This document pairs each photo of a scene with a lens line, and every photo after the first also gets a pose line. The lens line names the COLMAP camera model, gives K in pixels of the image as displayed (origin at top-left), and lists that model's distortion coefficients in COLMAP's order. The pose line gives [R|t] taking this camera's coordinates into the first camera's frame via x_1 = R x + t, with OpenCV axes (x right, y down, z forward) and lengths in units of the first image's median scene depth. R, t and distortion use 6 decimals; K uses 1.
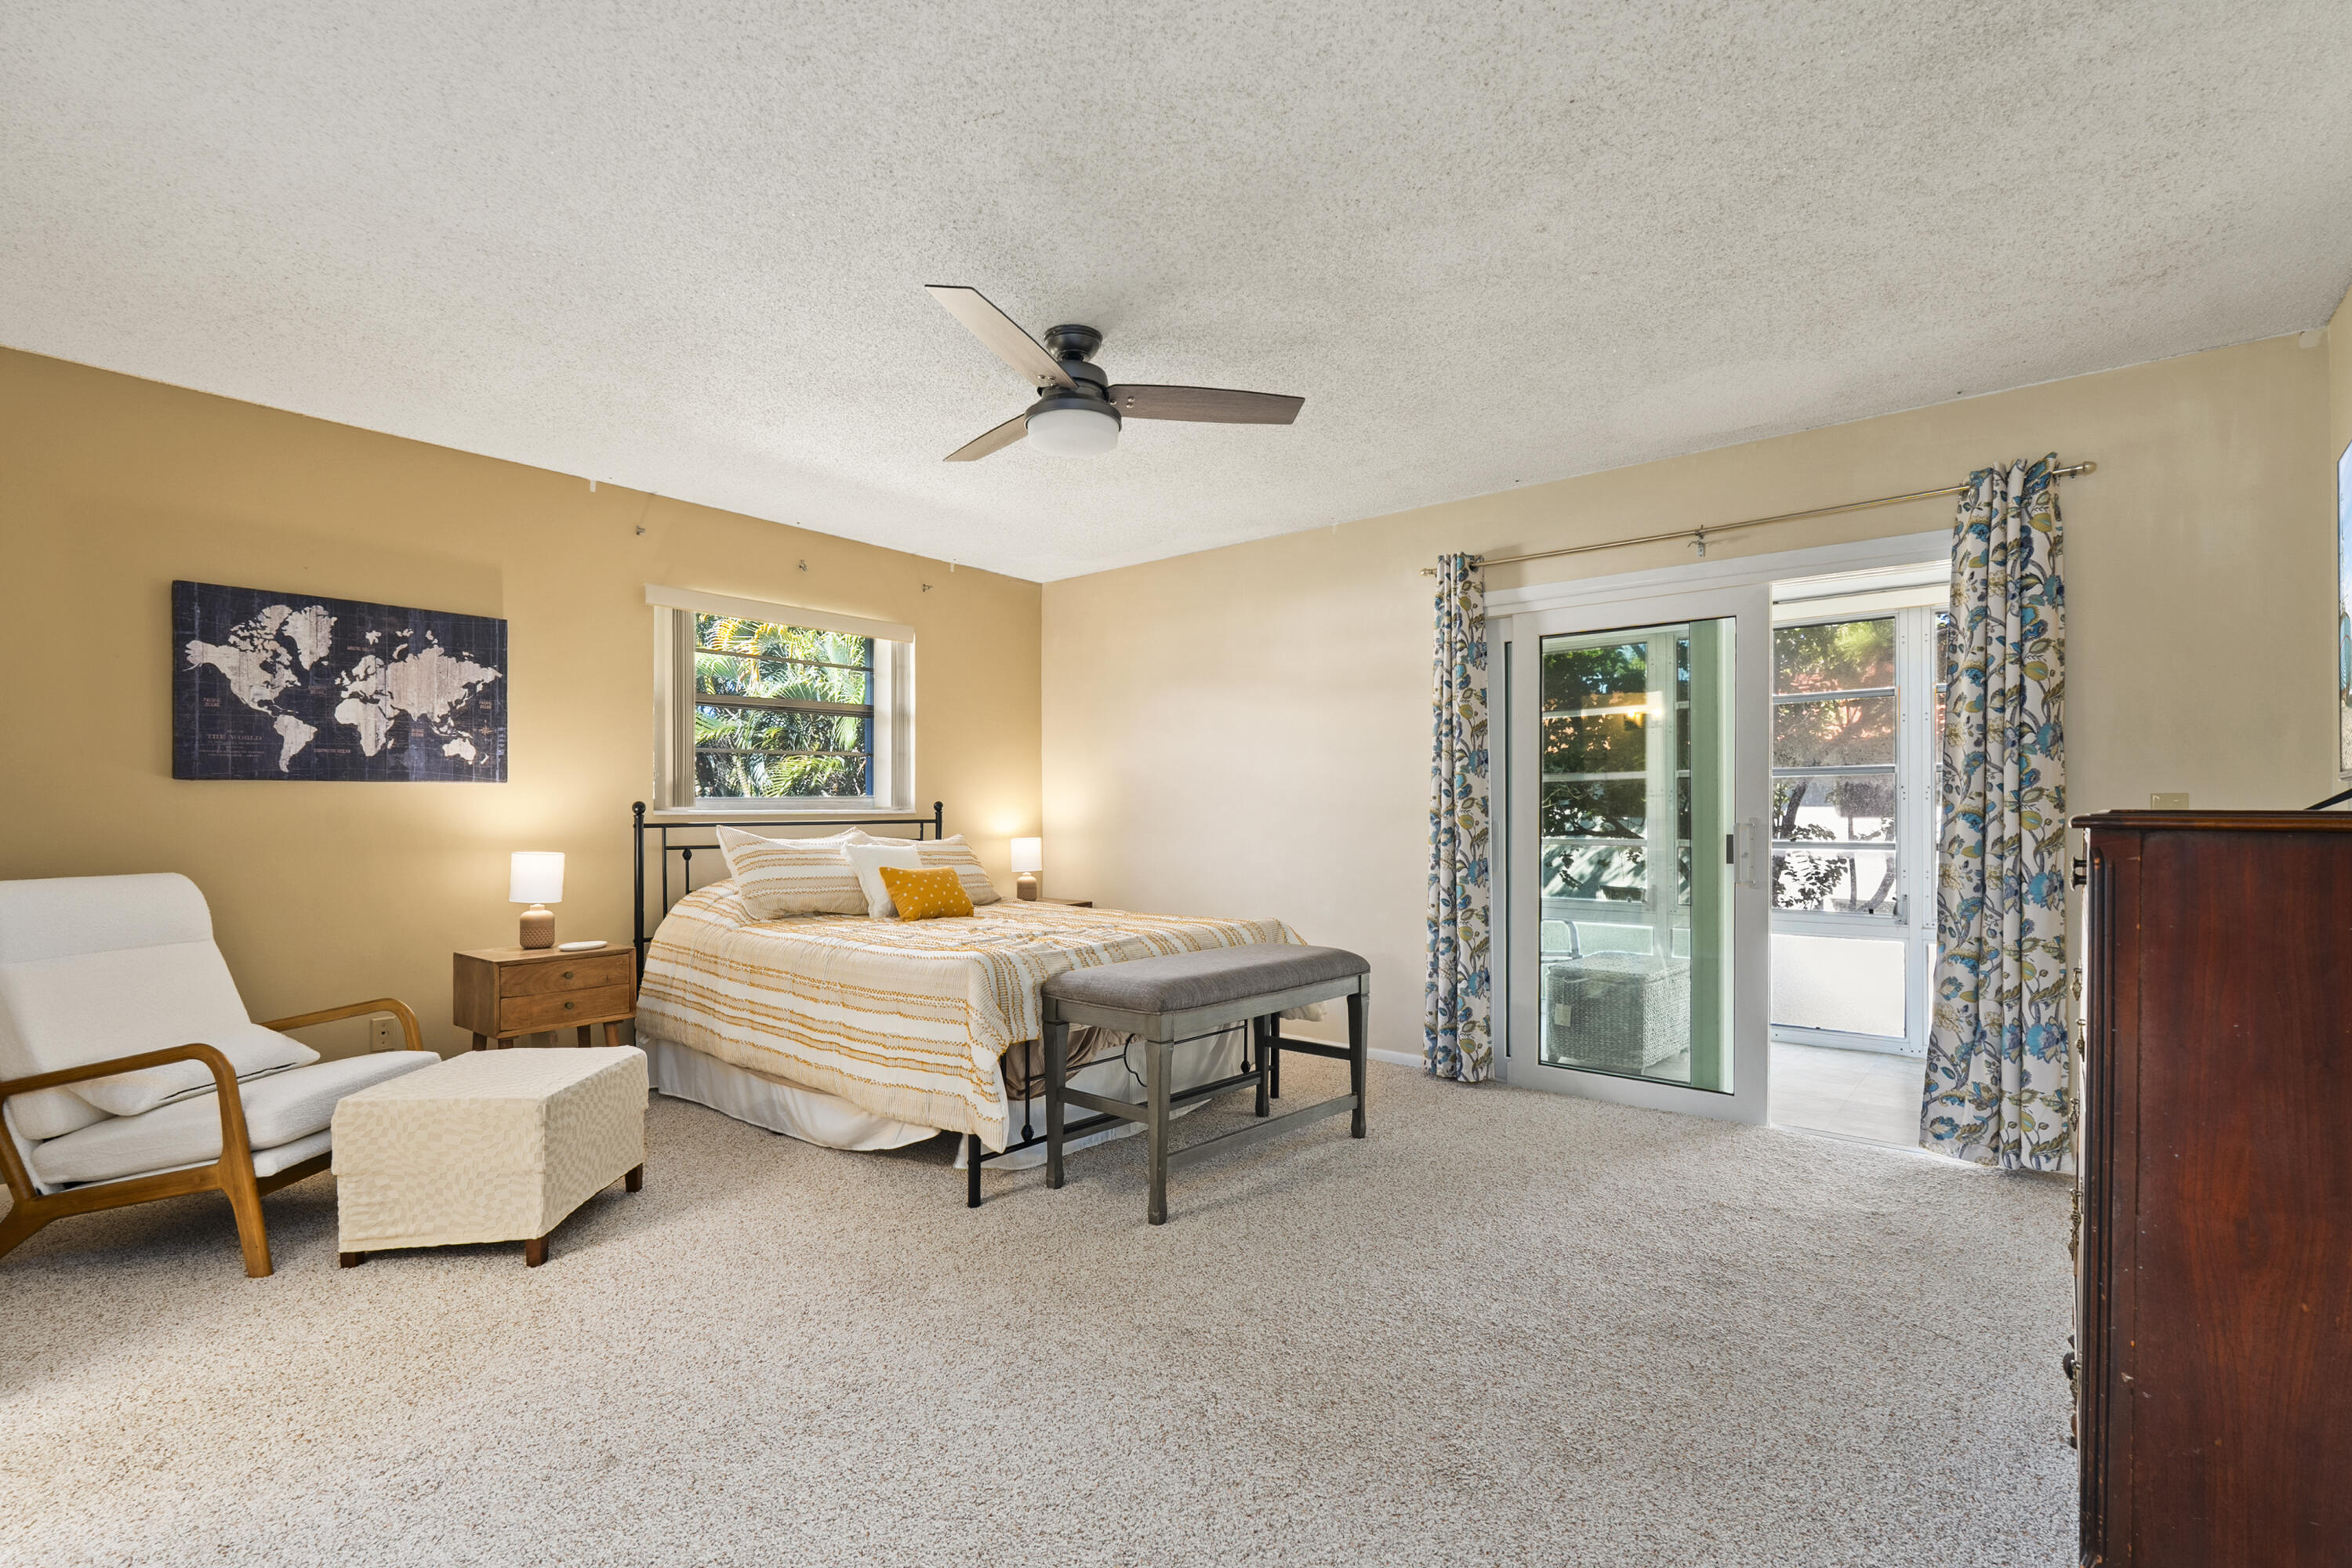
lens RADIAL K [[1039.8, 0, 1166.6], [0, 1039.8, 808.2], [0, 0, 1]] dist [-0.006894, 0.001639]
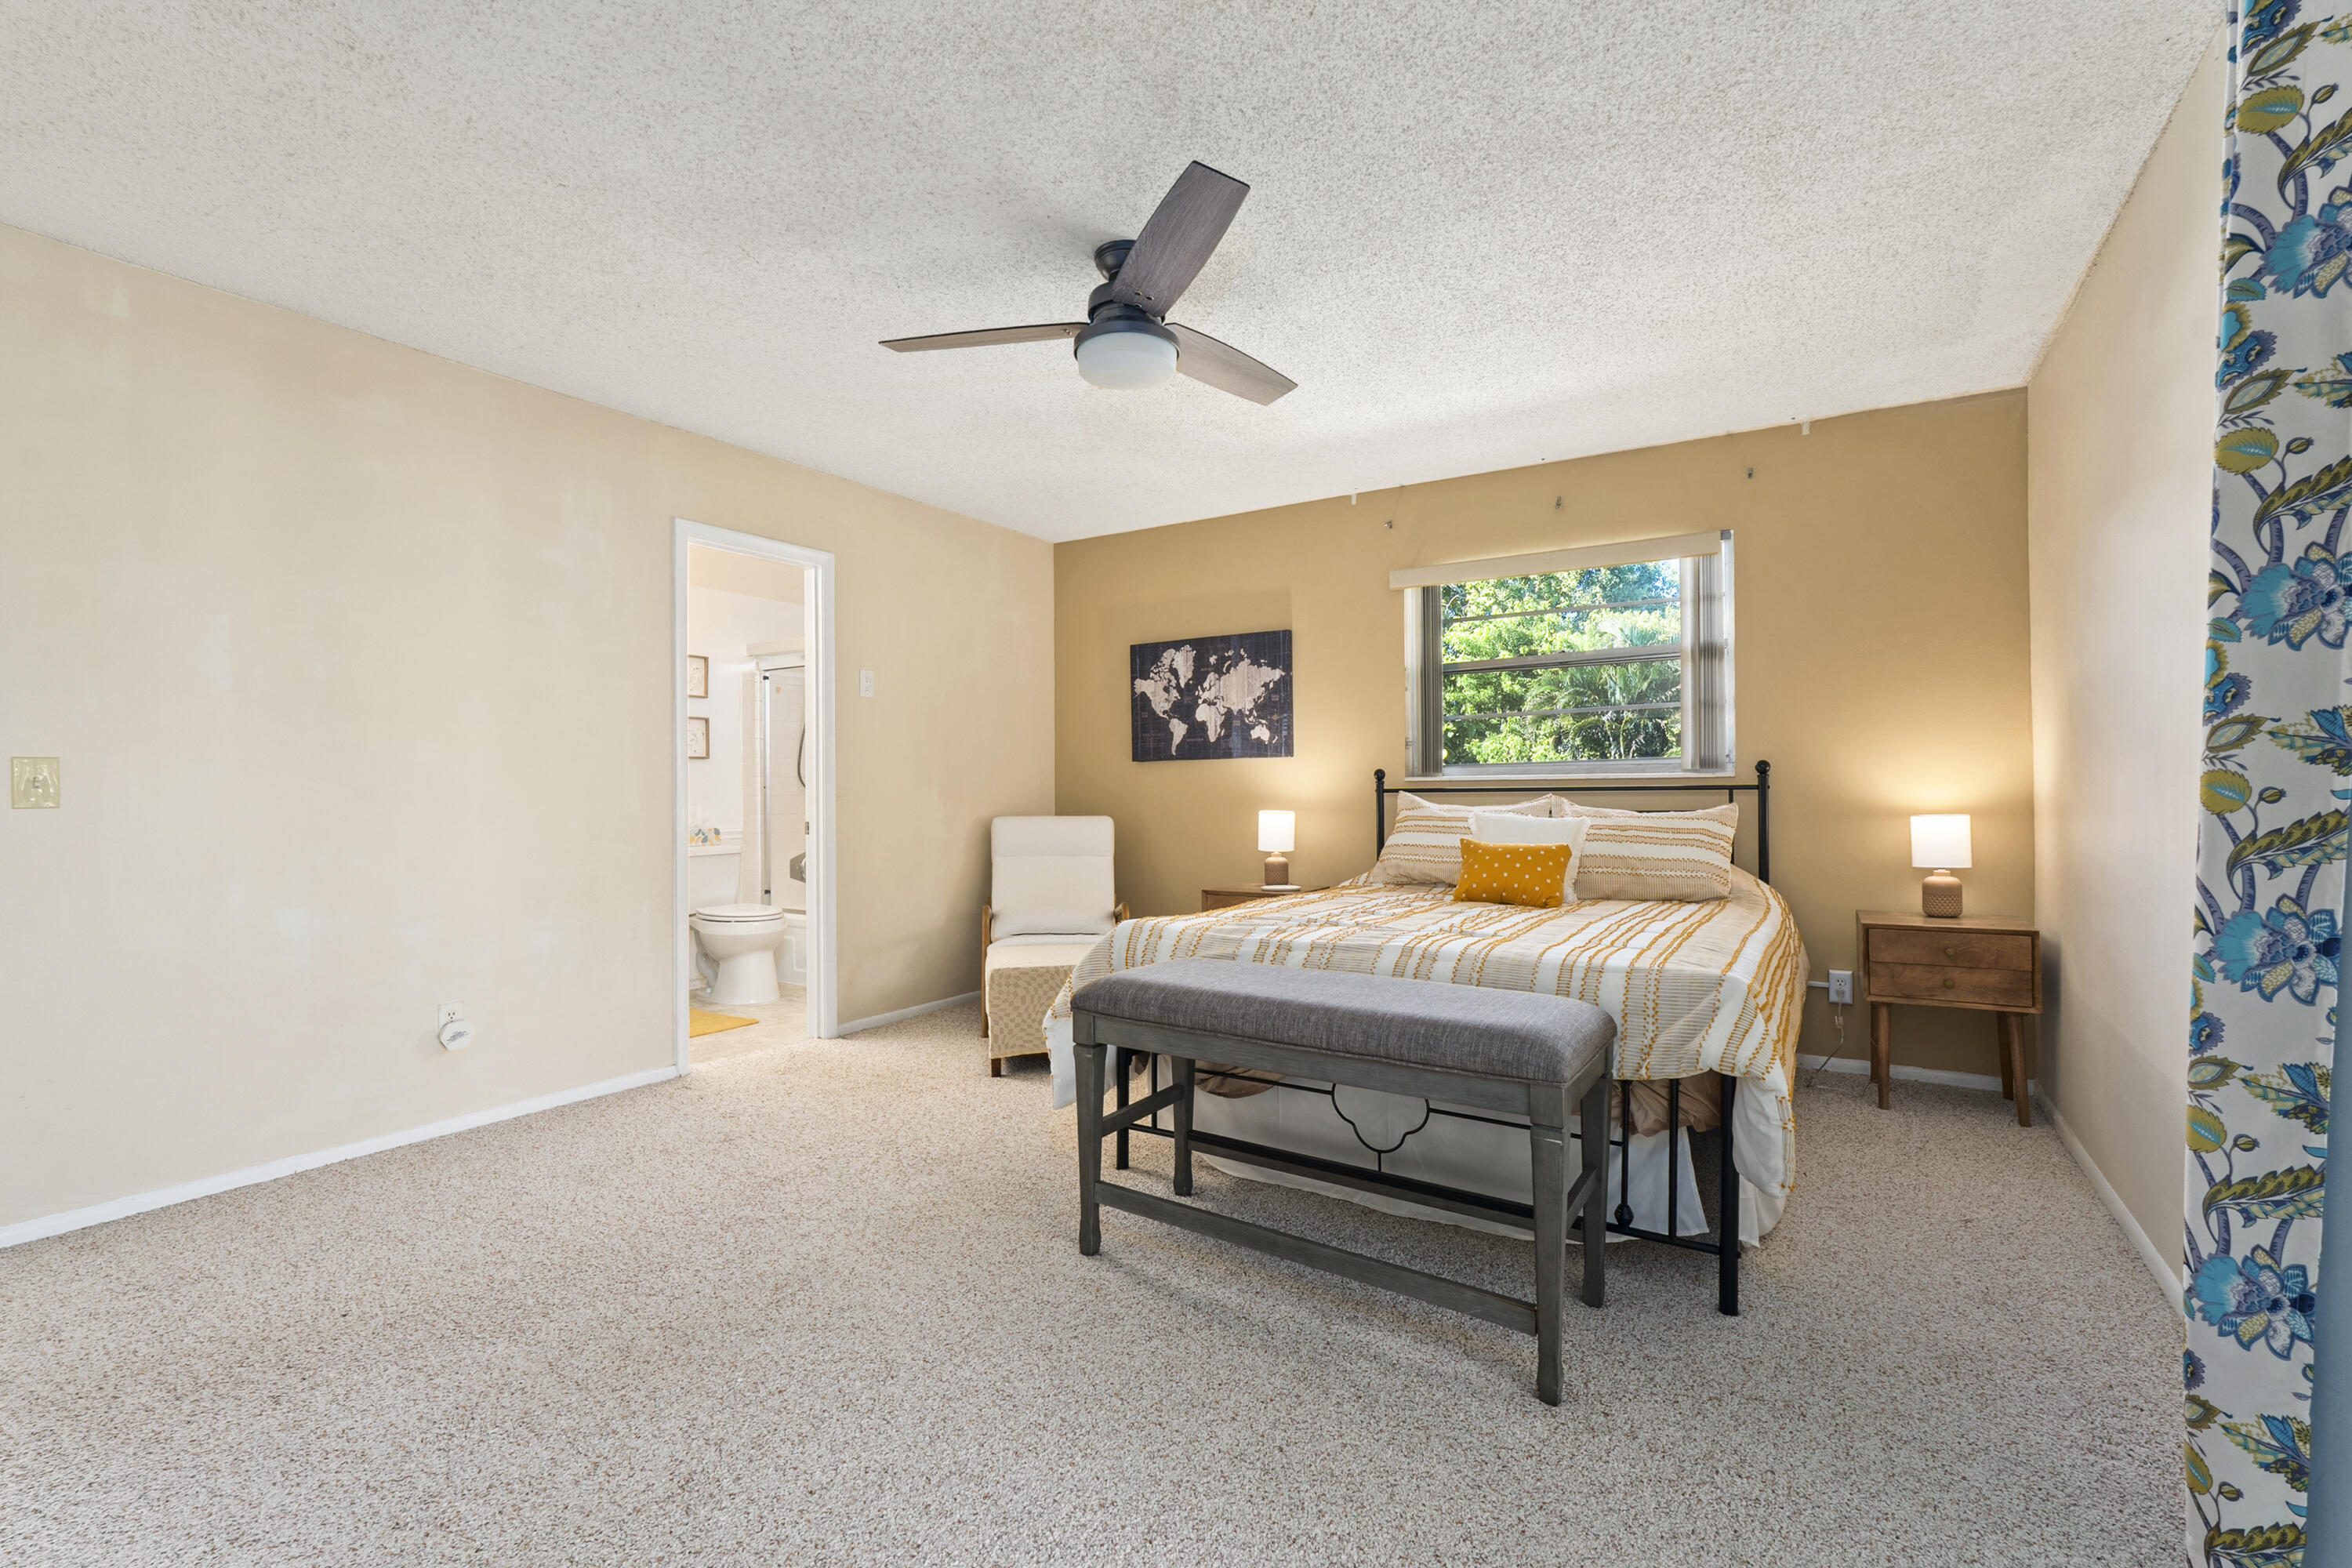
lens RADIAL K [[1039.8, 0, 1183.0], [0, 1039.8, 778.3], [0, 0, 1]] dist [-0.006894, 0.001639]
pose [[0.143871, -0.007498, -0.989568, 0.674062], [0.010961, 0.999922, -0.005983, 0.009249], [0.989536, -0.009985, 0.143942, 0.753253]]
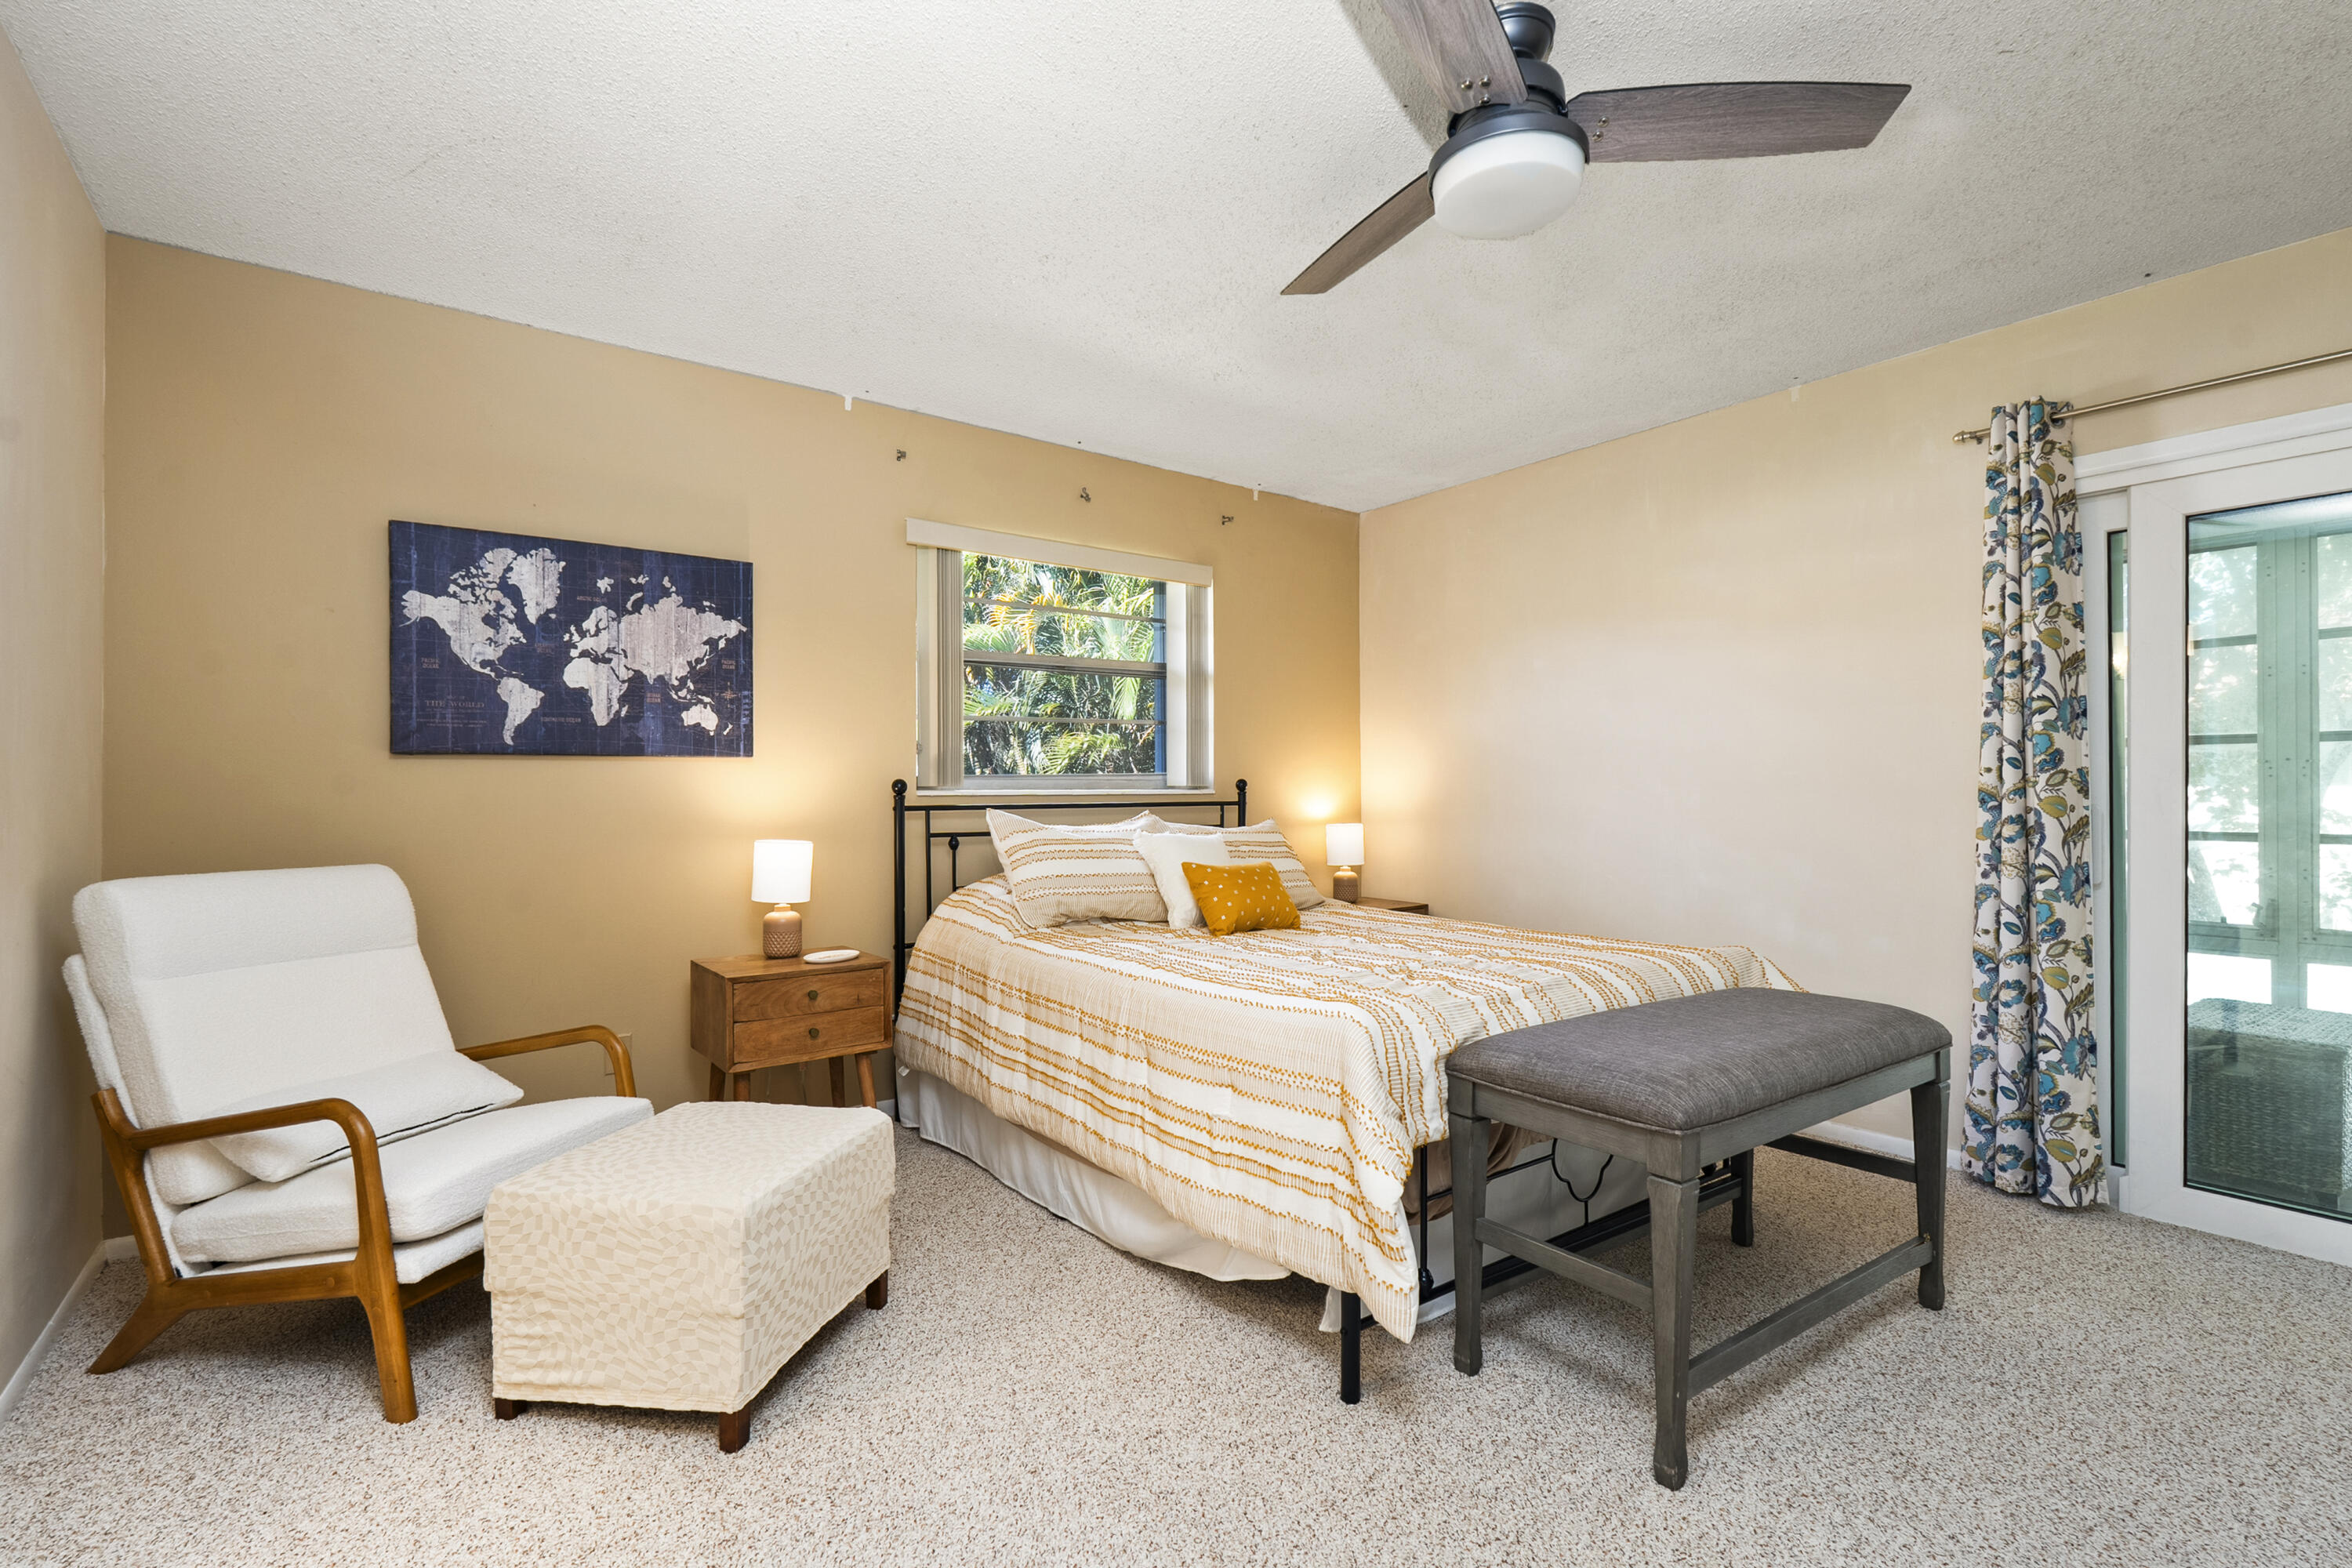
lens RADIAL K [[1039.8, 0, 1183.6], [0, 1039.8, 796.1], [0, 0, 1]] dist [-0.006894, 0.001639]
pose [[0.973334, 0.000336, -0.229392, -0.113700], [0.001101, 0.999981, 0.006137, 0.002424], [0.229390, -0.006226, 0.973315, 0.286401]]
